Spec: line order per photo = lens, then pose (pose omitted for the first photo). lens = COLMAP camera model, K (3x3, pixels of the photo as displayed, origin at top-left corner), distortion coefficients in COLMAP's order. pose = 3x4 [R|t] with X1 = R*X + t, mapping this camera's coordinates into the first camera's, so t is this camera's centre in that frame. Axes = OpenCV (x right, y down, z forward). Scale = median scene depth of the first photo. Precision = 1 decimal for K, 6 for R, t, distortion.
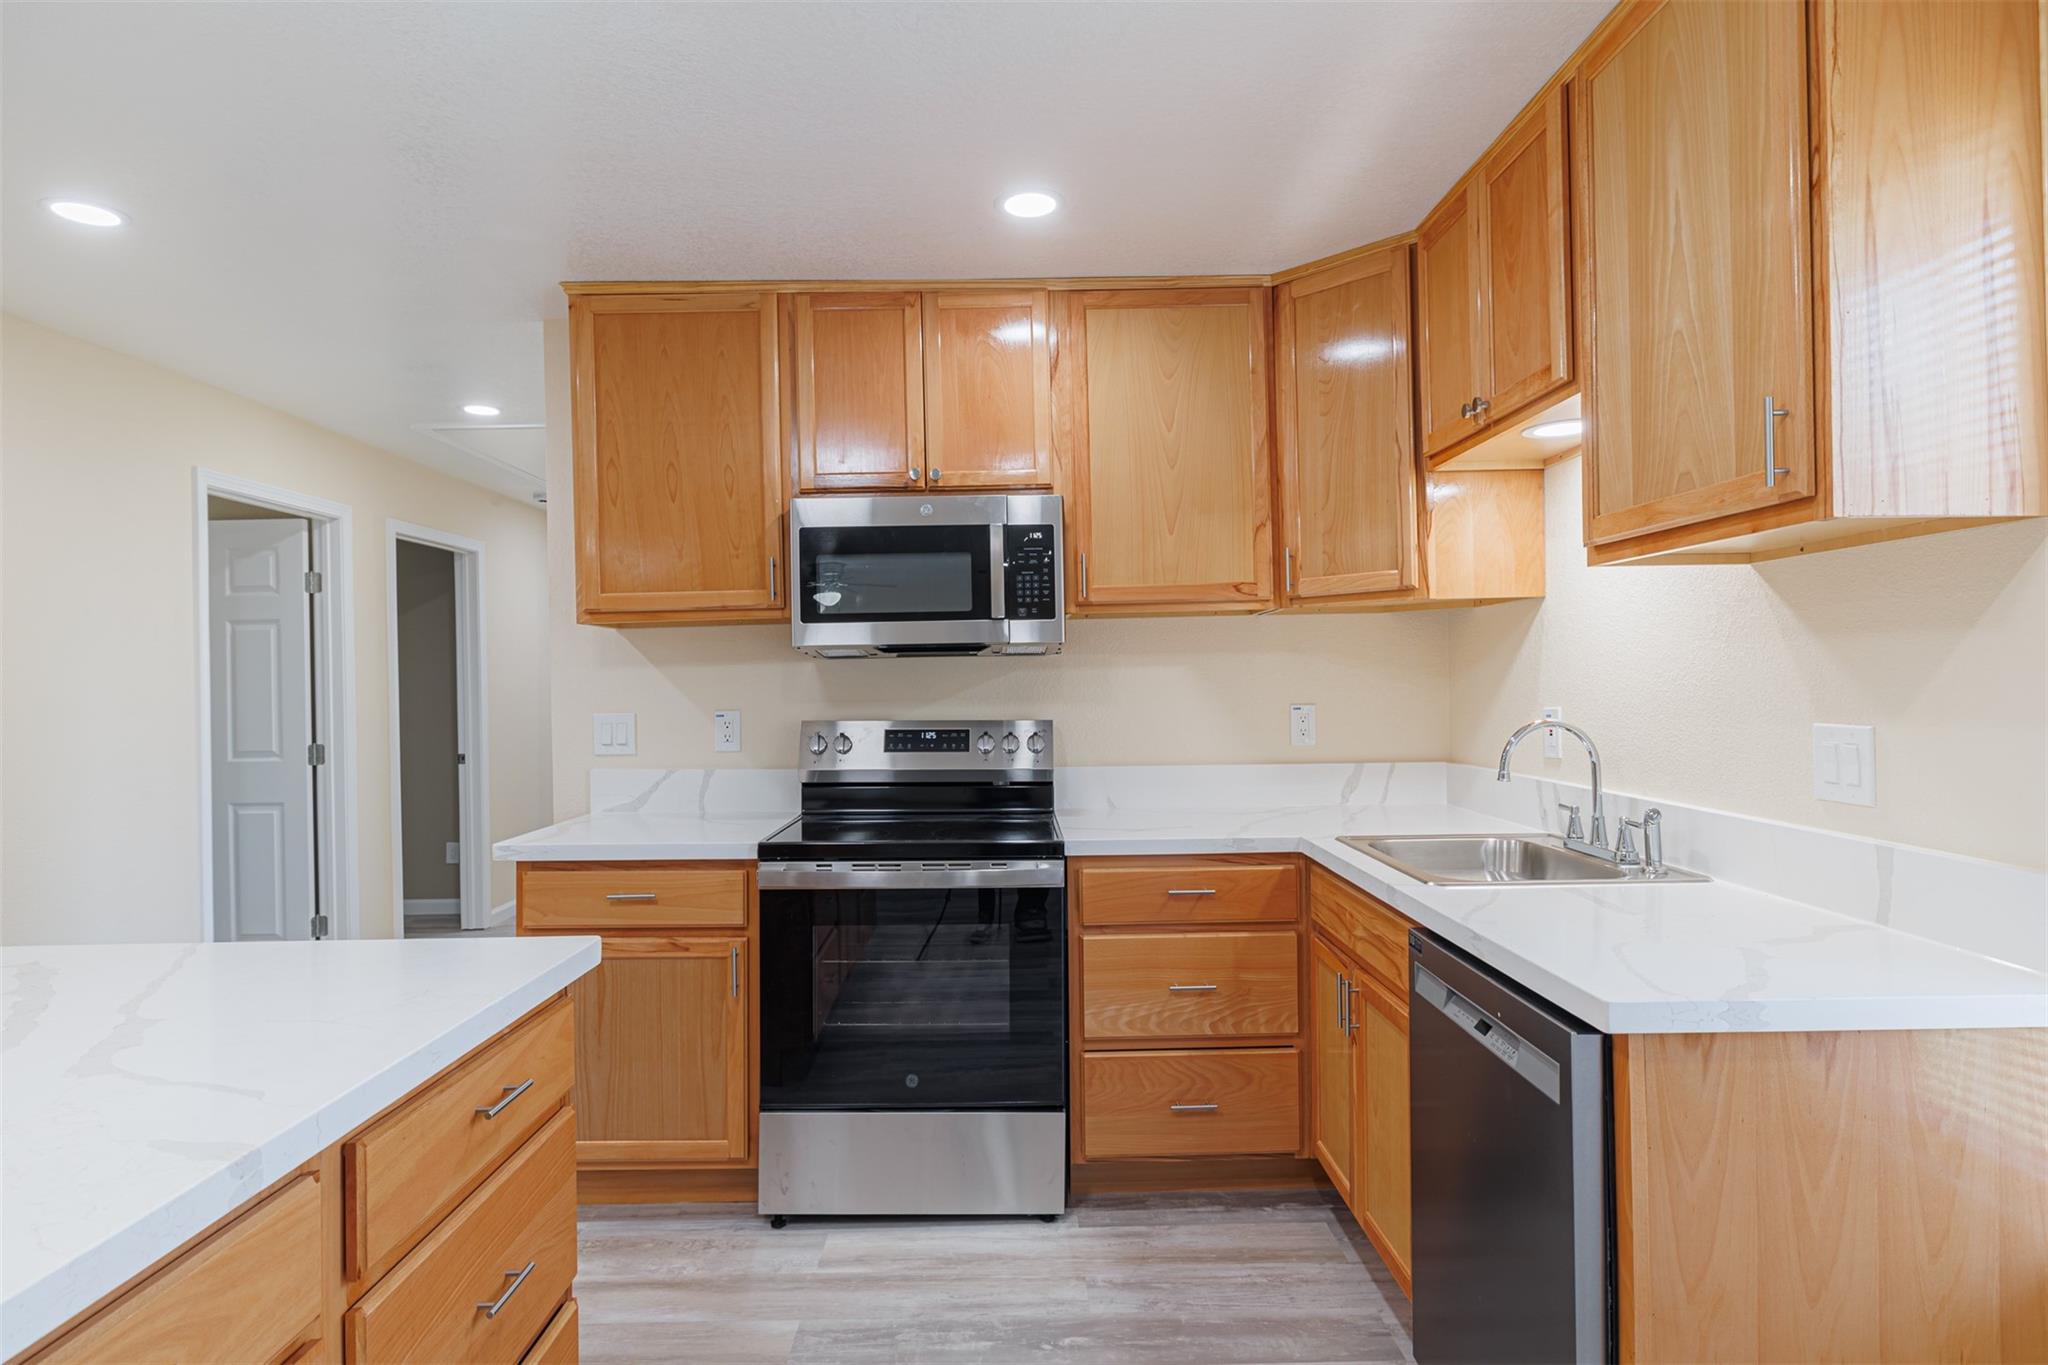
lens RADIAL K [[1081.2, 0, 1026.3], [0, 1081.2, 674.0], [0, 0, 1]] dist [-0.004679, 0.001474]
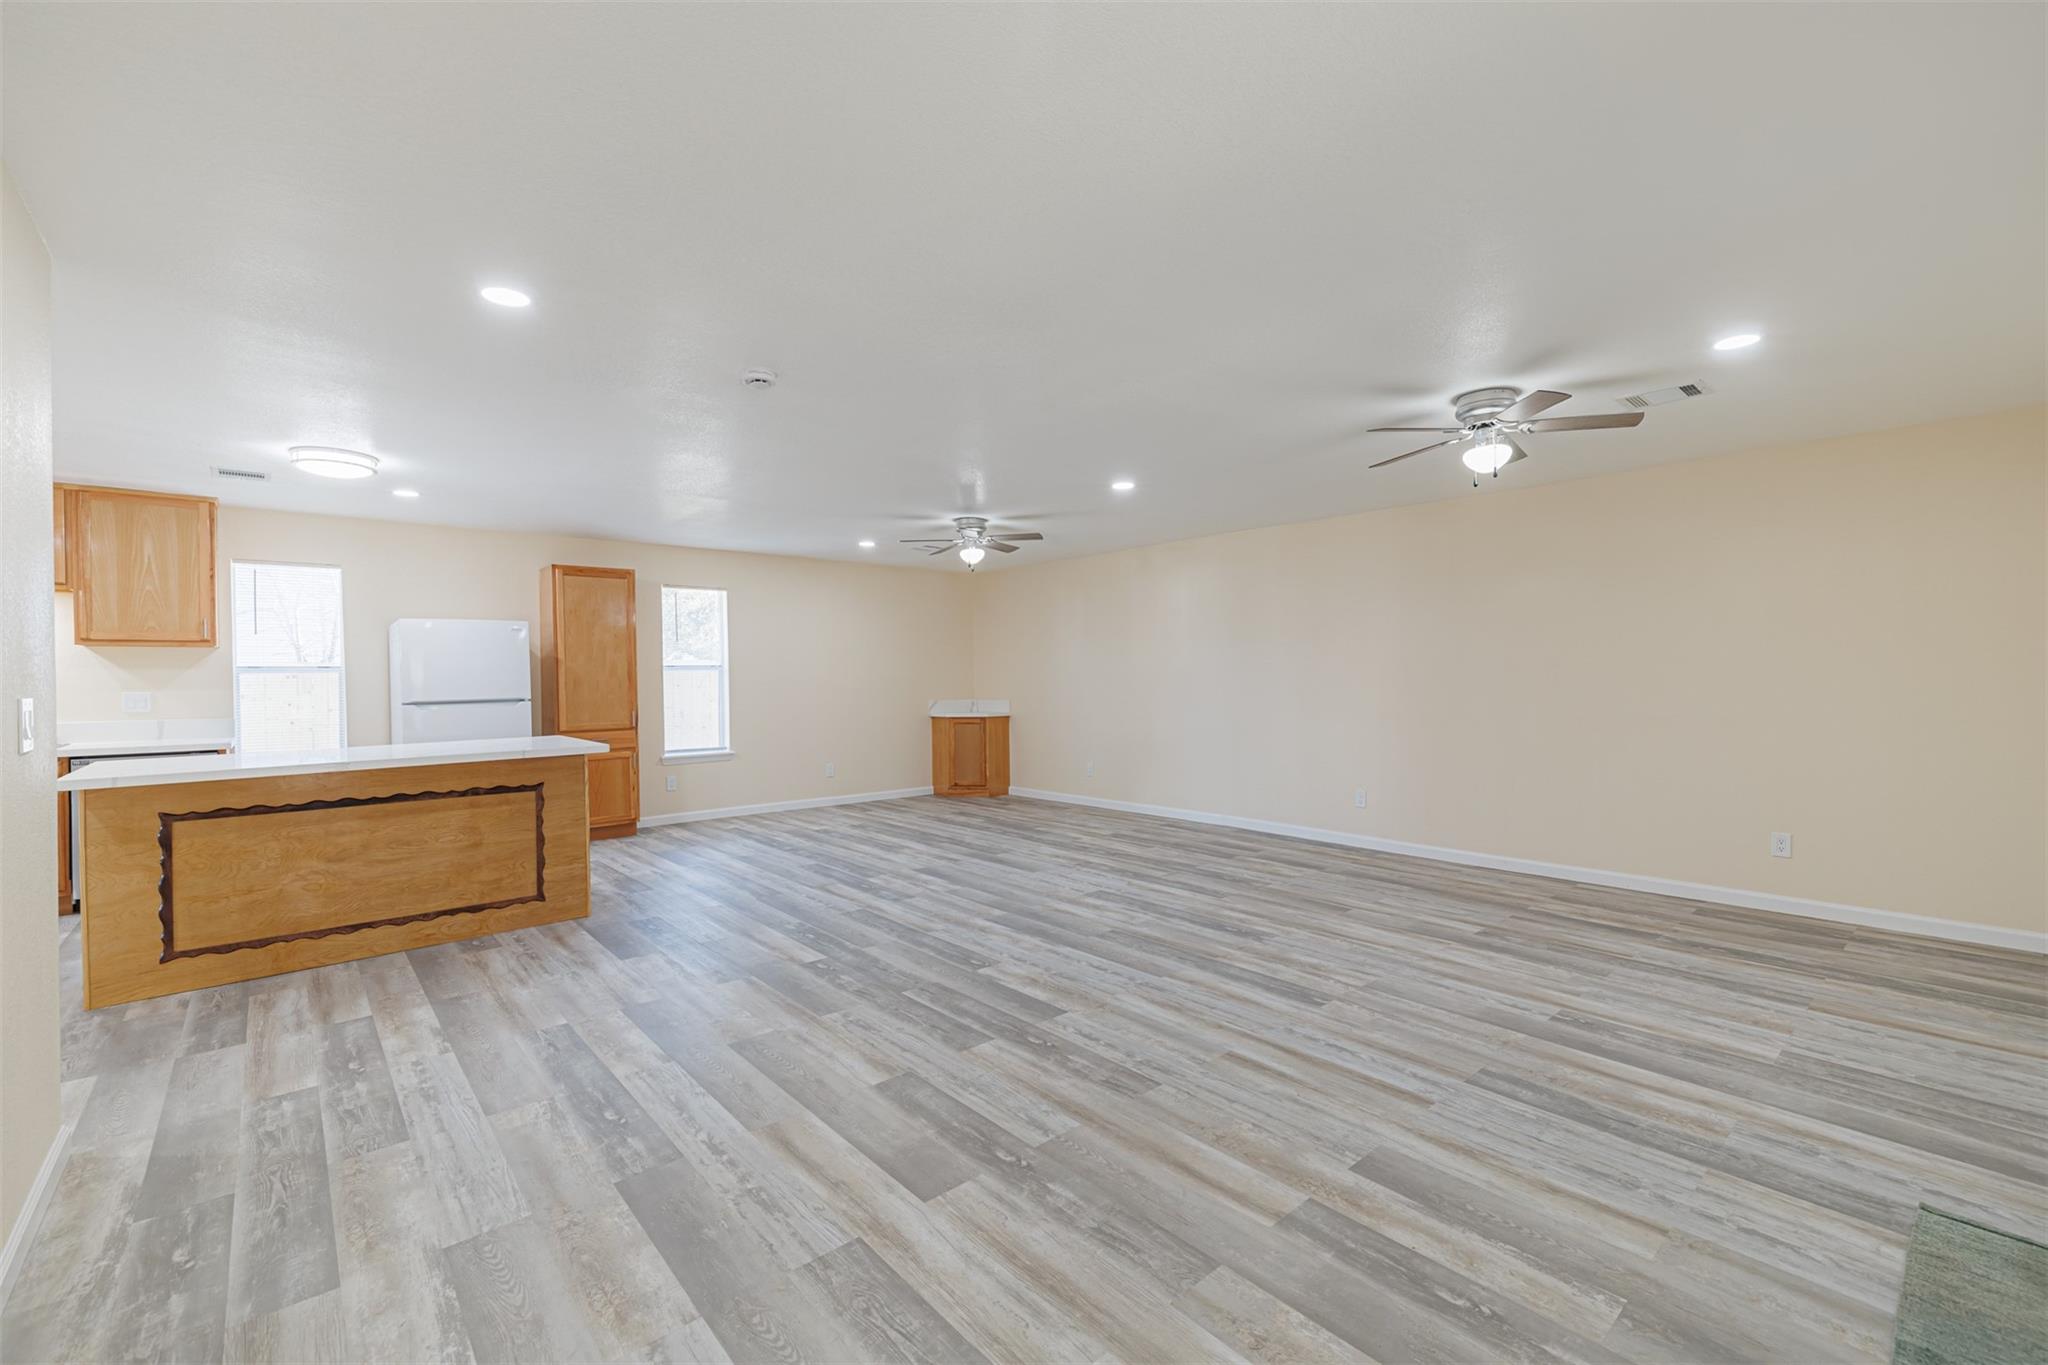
lens RADIAL K [[857.0, 0, 1048.5], [0, 857.0, 675.0], [0, 0, 1]] dist [0.009589, -0.001921]
pose [[-0.664020, 0.019504, 0.747461, -2.238844], [0.014355, 0.999808, -0.013336, 0.043799], [-0.747577, 0.001874, -0.664172, 0.373461]]
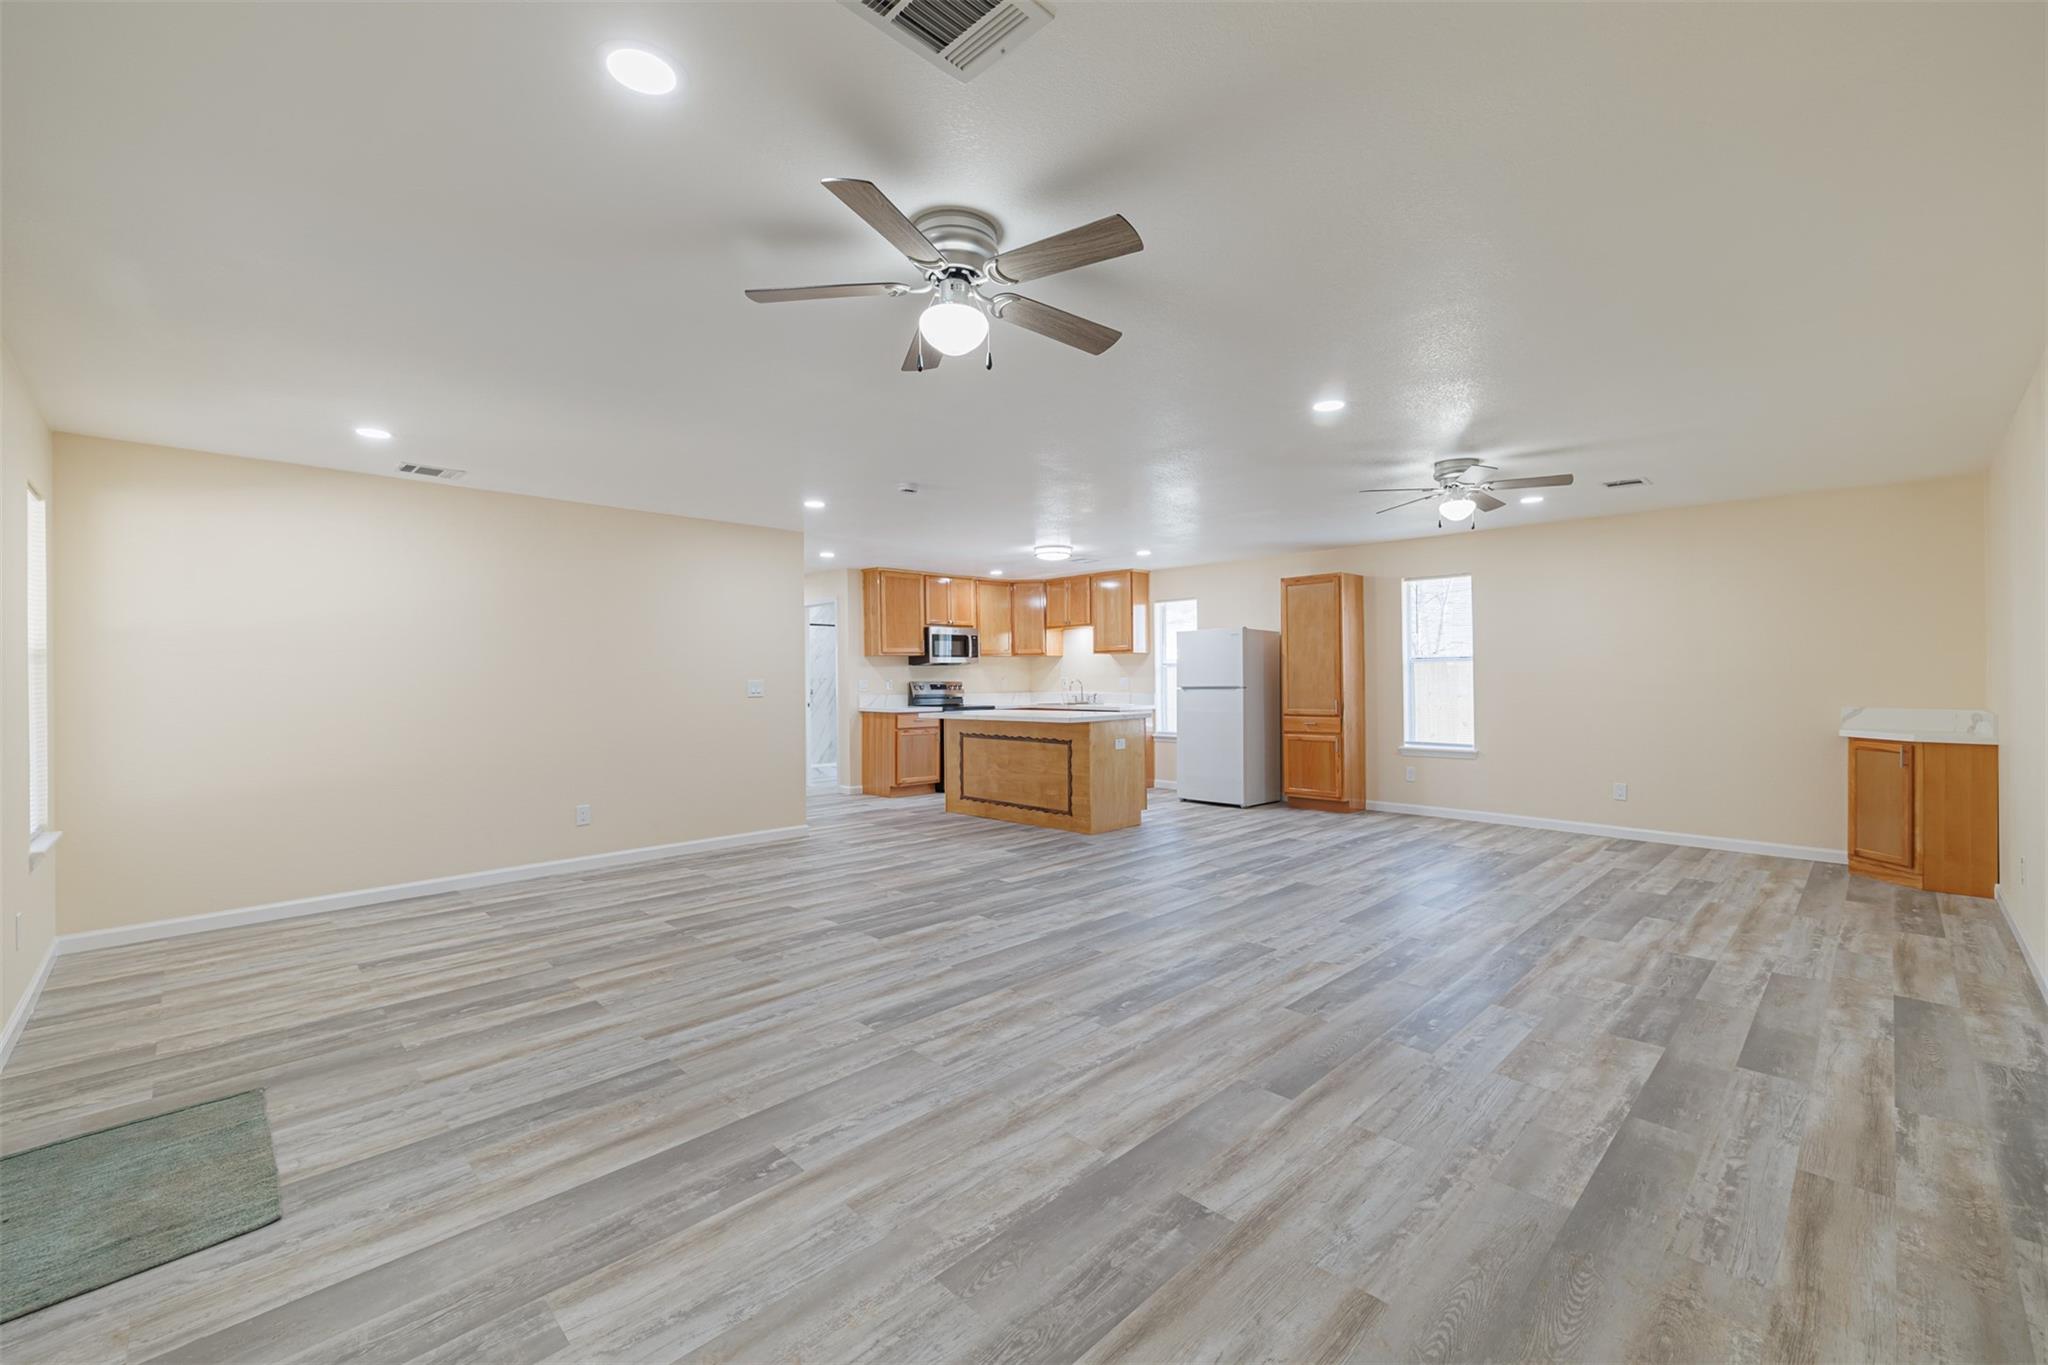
lens RADIAL K [[857.0, 0, 1014.6], [0, 857.0, 673.8], [0, 0, 1]] dist [0.009589, -0.001921]
pose [[0.726040, 0.009099, 0.687592, -2.228994], [-0.005891, 0.999958, -0.007012, 0.037721], [-0.687627, 0.001040, 0.726063, -1.592028]]
